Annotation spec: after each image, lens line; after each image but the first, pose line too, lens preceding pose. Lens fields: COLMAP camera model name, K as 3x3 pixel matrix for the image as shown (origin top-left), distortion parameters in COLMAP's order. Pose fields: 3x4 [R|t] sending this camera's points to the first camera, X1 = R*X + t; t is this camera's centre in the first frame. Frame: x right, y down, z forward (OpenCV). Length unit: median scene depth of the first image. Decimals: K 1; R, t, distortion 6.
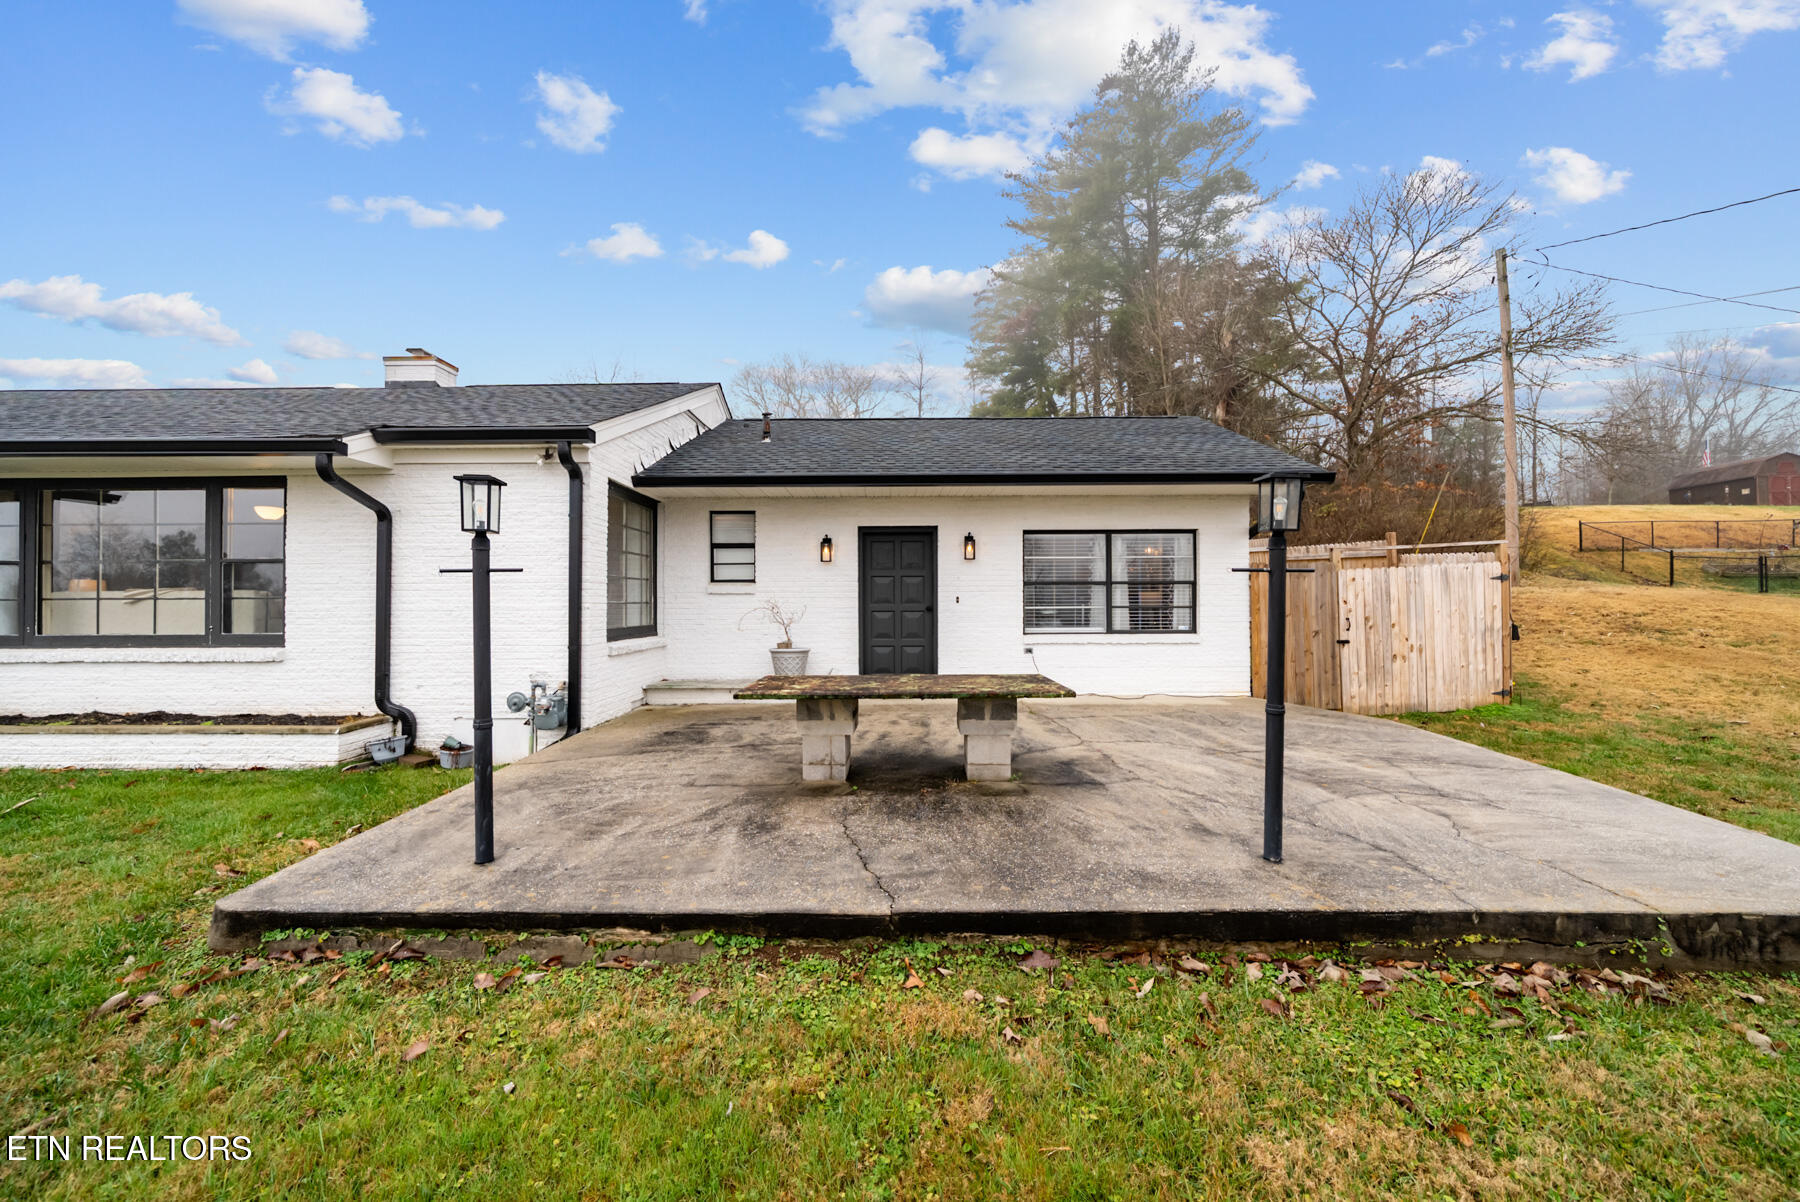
lens RADIAL K [[674.7, 0, 906.3], [0, 674.7, 592.1], [0, 0, 1]] dist [-0.000480, 0.000154]
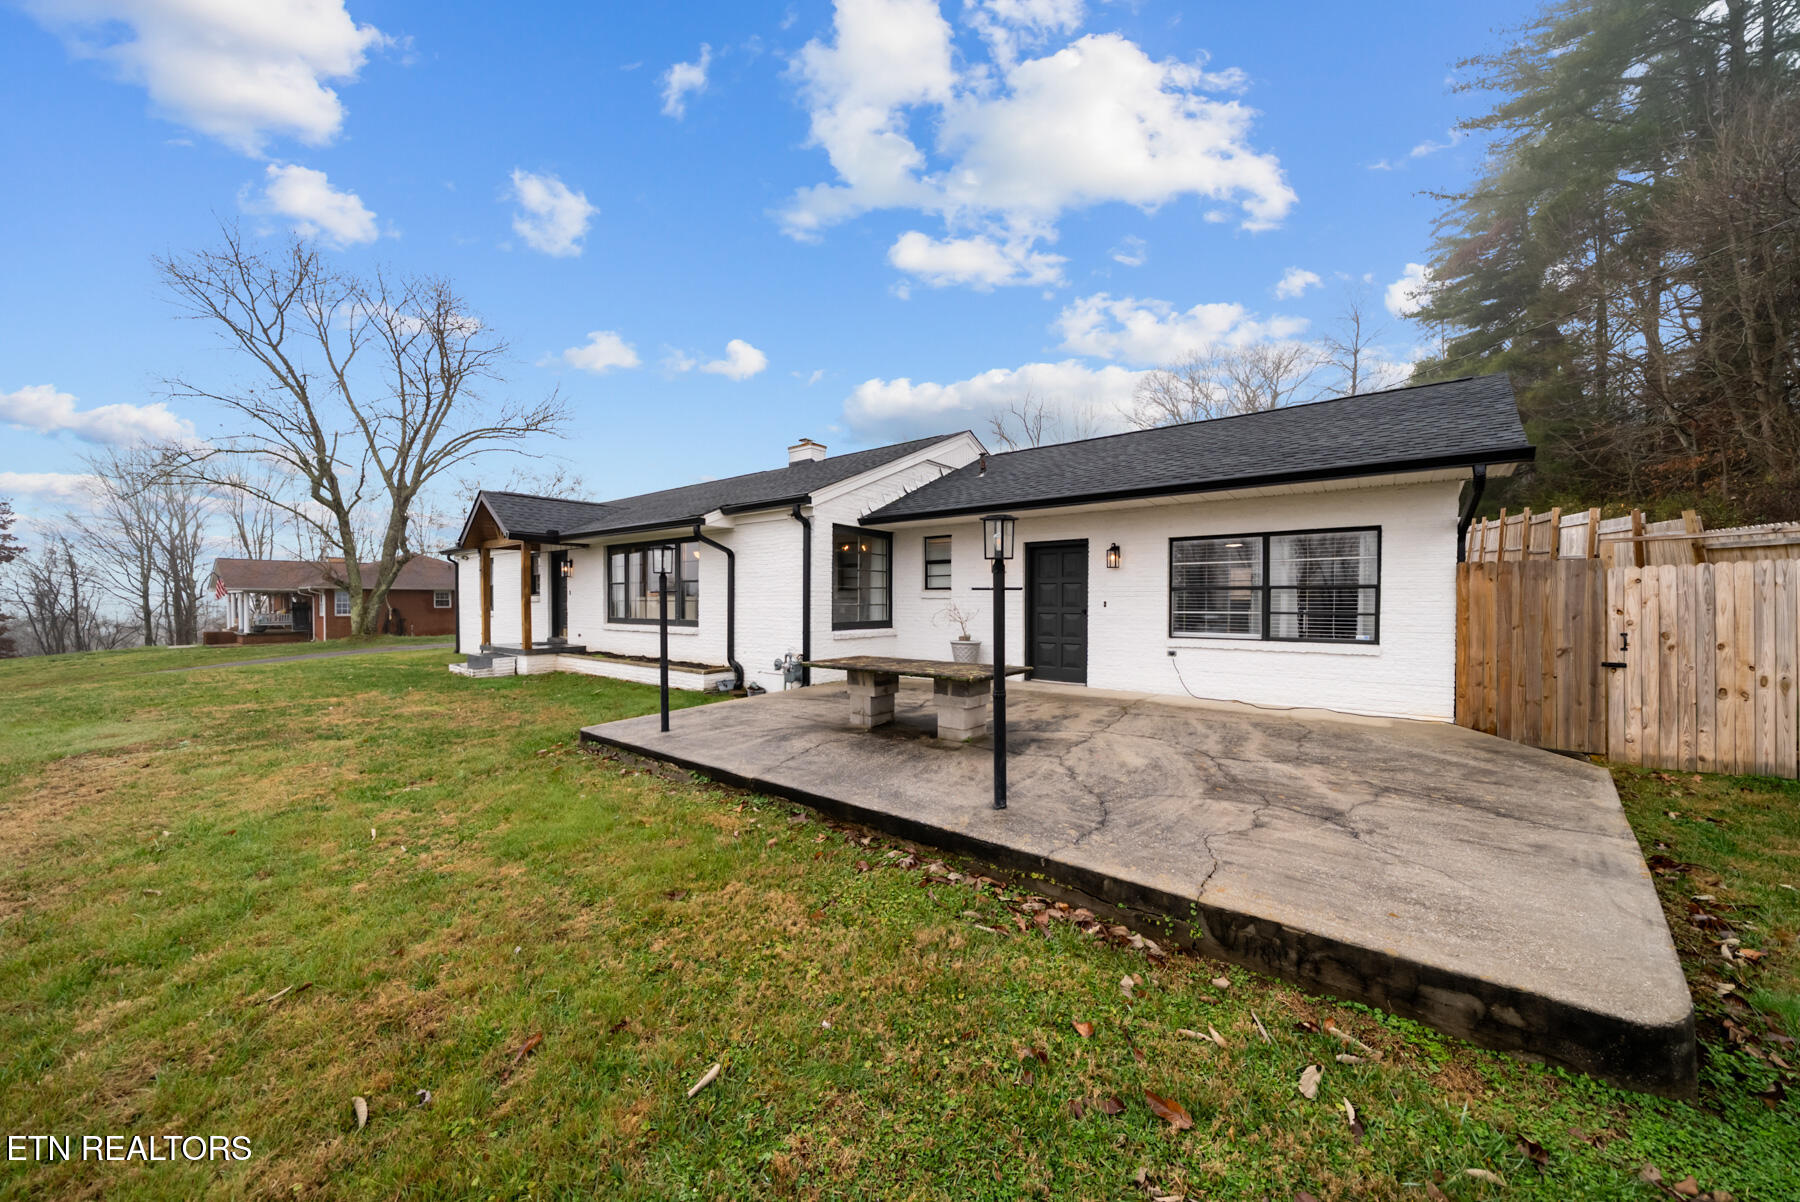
lens RADIAL K [[636.9, 0, 894.9], [0, 636.9, 608.6], [0, 0, 1]] dist [-0.000122, 0.000020]
pose [[0.785066, 0.012549, -0.619284, 0.516938], [0.004906, 0.999637, 0.026475, -0.012424], [0.619392, -0.023823, 0.784720, -0.043667]]
